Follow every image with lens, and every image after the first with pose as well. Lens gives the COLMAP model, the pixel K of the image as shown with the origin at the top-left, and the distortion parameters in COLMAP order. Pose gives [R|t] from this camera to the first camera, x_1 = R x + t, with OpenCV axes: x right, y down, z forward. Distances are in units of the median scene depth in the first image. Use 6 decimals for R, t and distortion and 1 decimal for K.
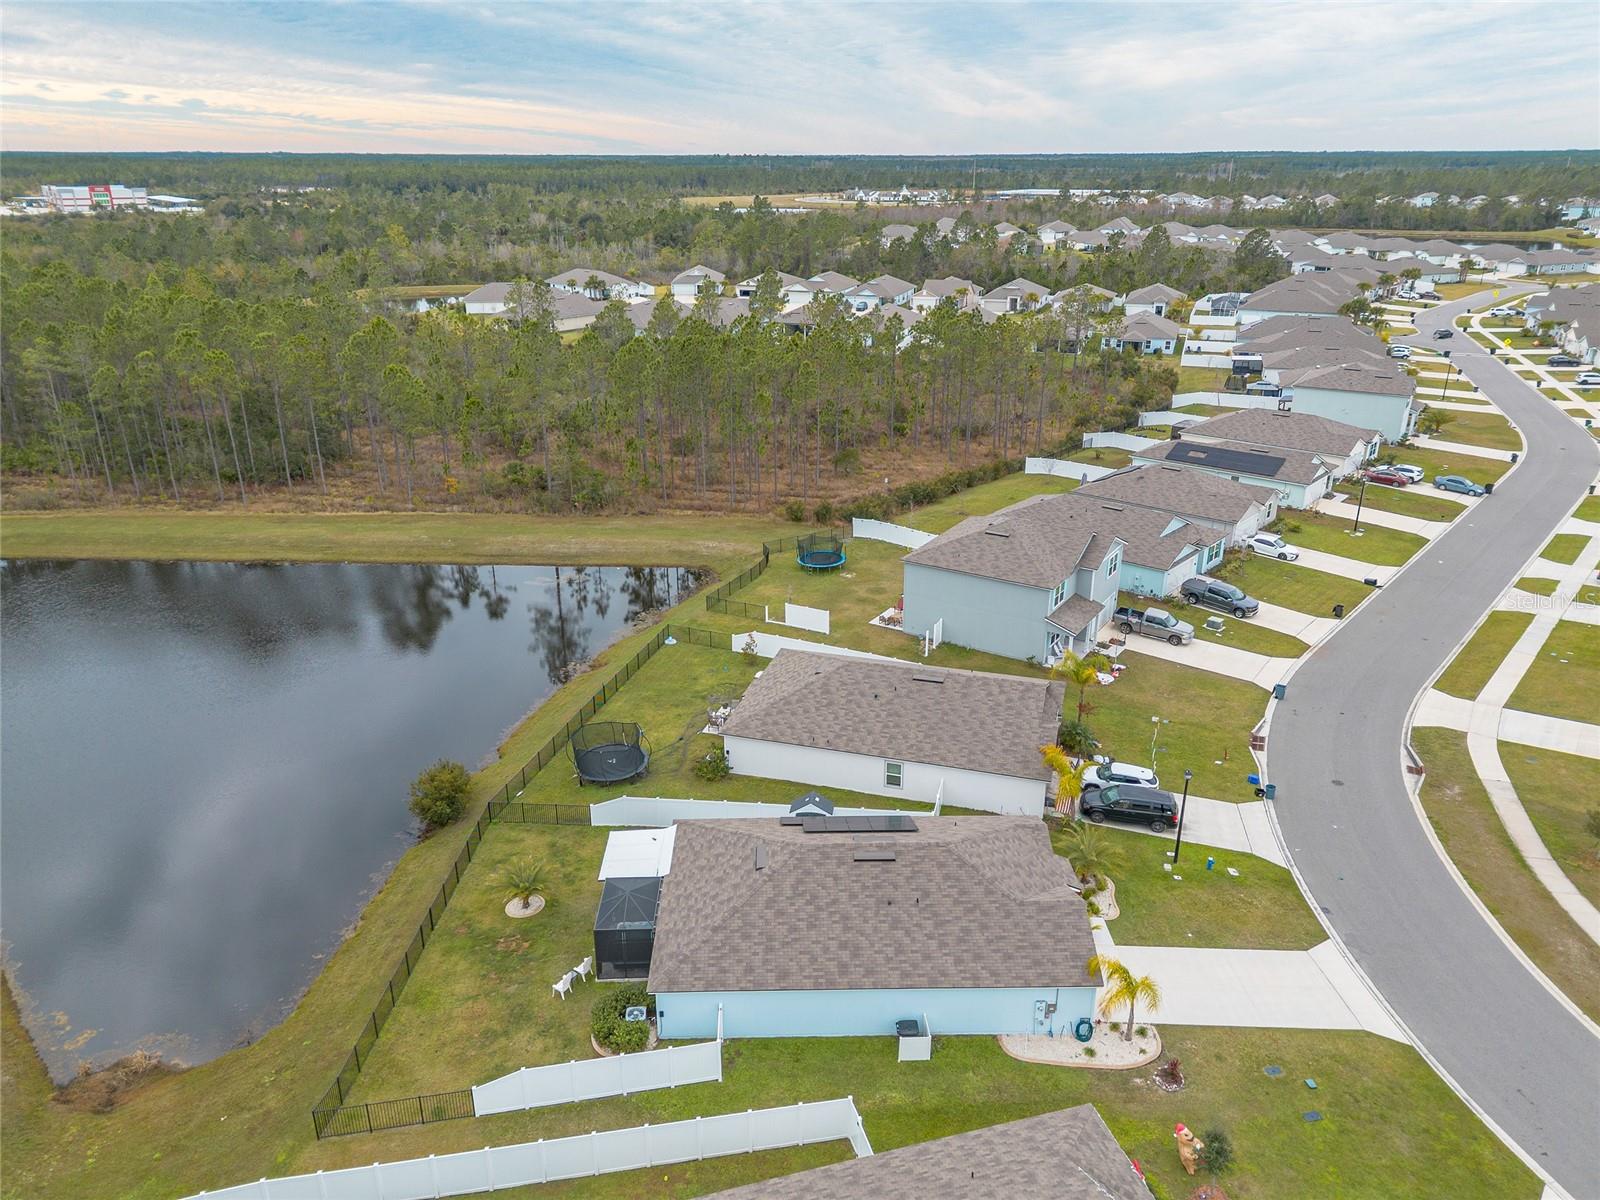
lens RADIAL K [[1122.4, 0, 800.0], [0, 1122.4, 600.0], [0, 0, 1]] dist [0.073621, -0.067217]
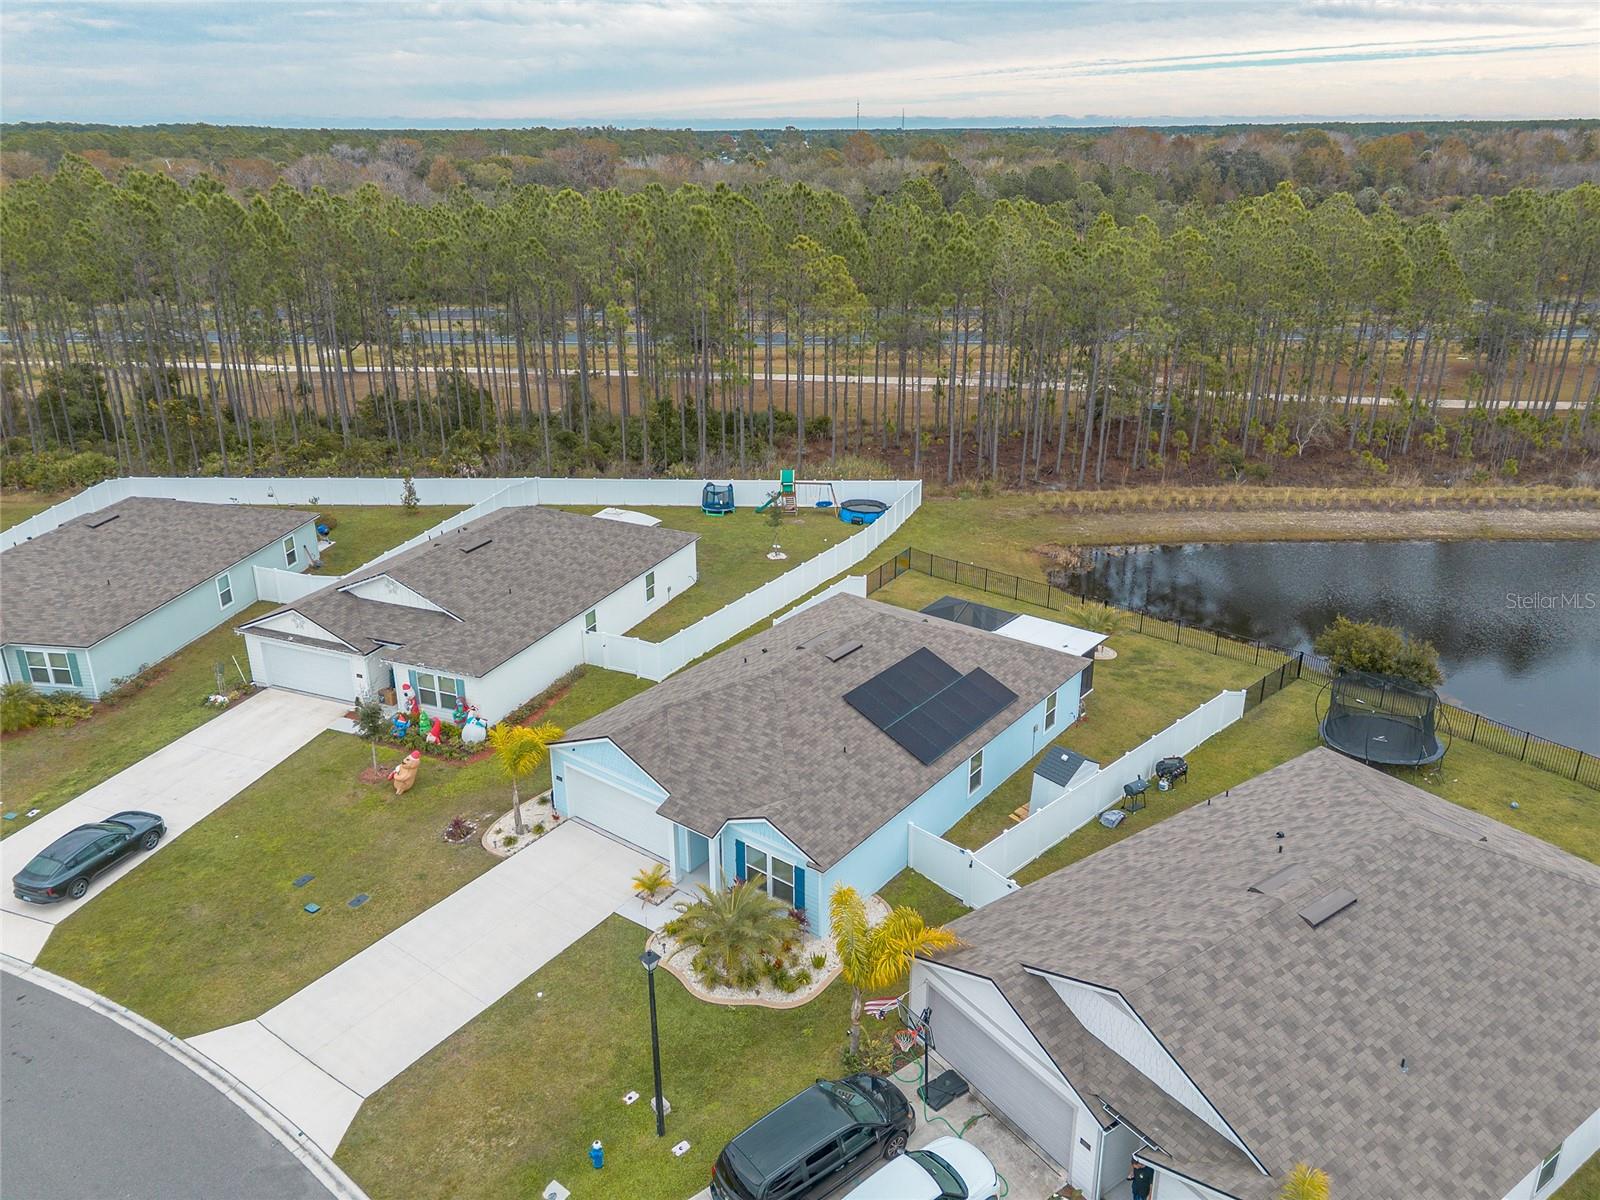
lens RADIAL K [[1163.1, 0, 800.0], [0, 1163.1, 600.0], [0, 0, 1]] dist [0.073225, -0.076446]
pose [[-0.625692, 0.285468, -0.725960, 0.595973], [-0.285247, 0.782455, 0.553533, -0.236636], [0.726047, 0.553419, -0.408147, 1.132292]]
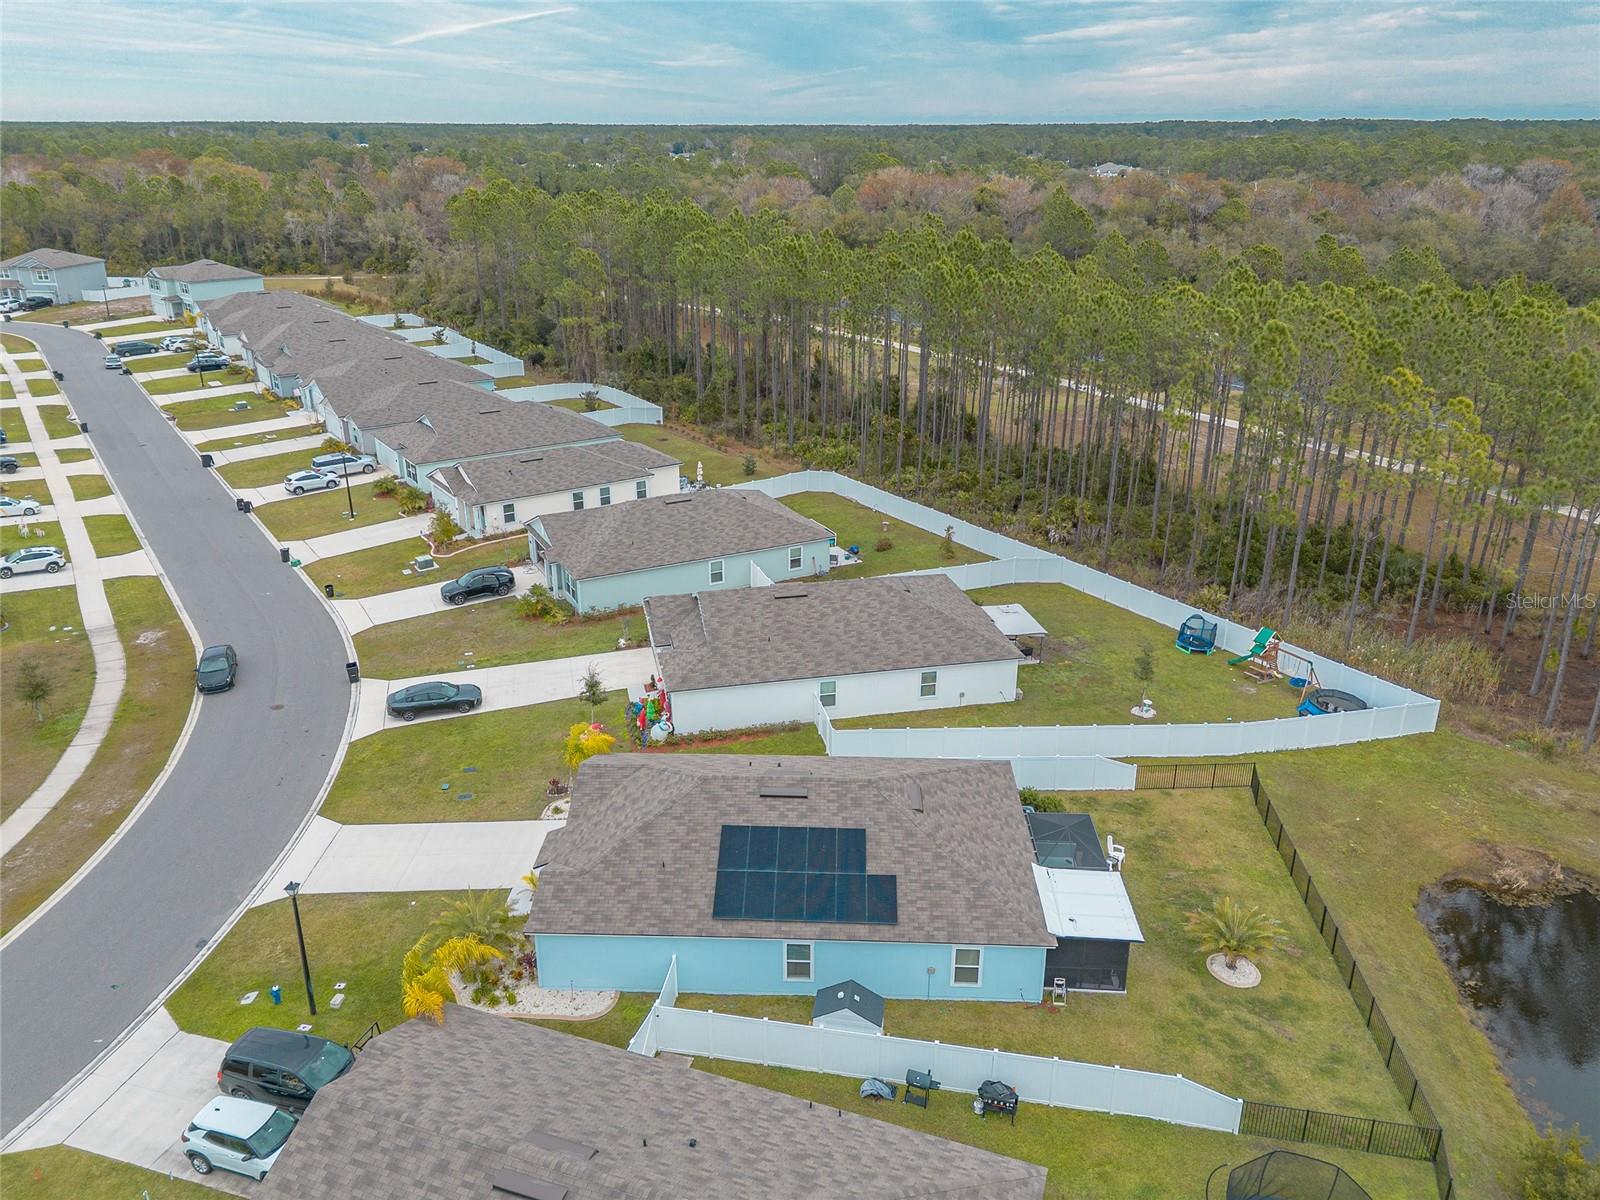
lens RADIAL K [[1163.1, 0, 800.0], [0, 1163.1, 600.0], [0, 0, 1]] dist [0.073225, -0.076446]
pose [[-0.997830, -0.024852, 0.060969, 0.004900], [0.023838, 0.726826, 0.686408, -0.429886], [-0.061372, 0.686372, -0.724657, 1.337704]]
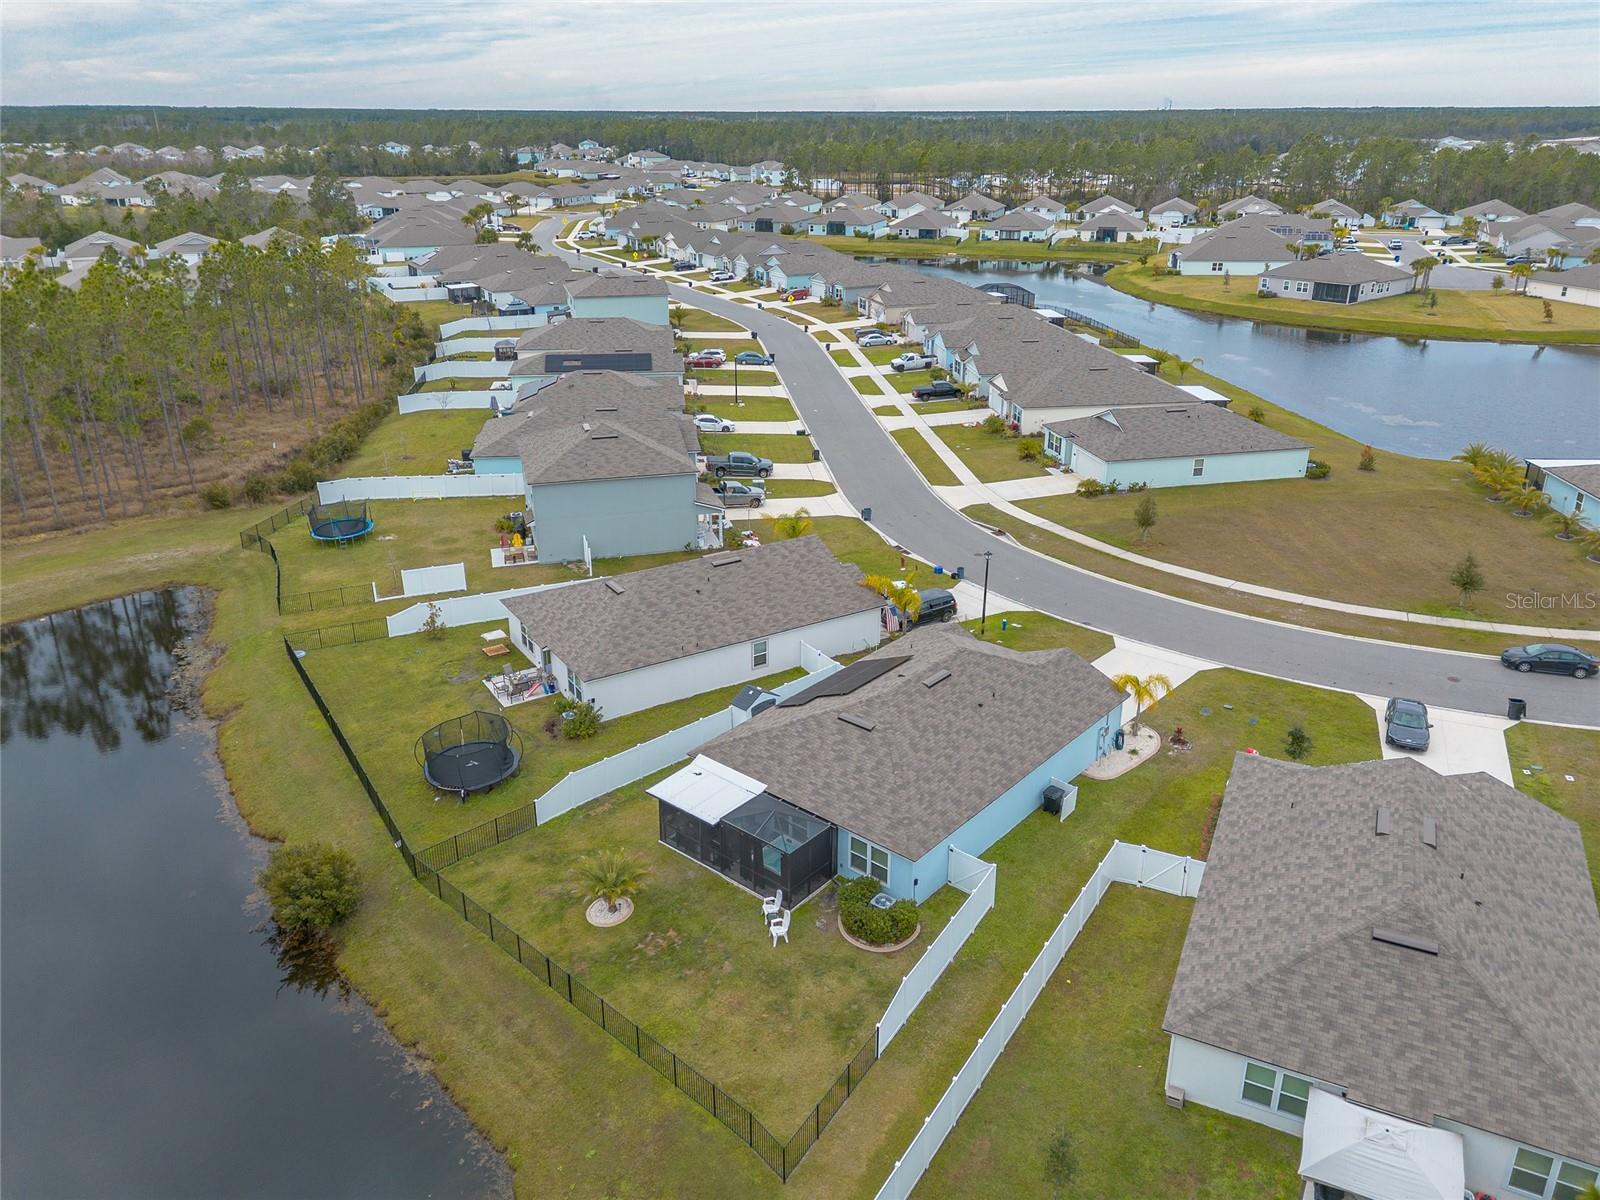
lens RADIAL K [[1163.1, 0, 800.0], [0, 1163.1, 600.0], [0, 0, 1]] dist [0.073225, -0.076446]
pose [[0.667387, -0.287917, 0.686803, -0.631688], [0.274242, 0.952449, 0.132790, -0.018143], [-0.692378, 0.099728, 0.714610, 0.258308]]
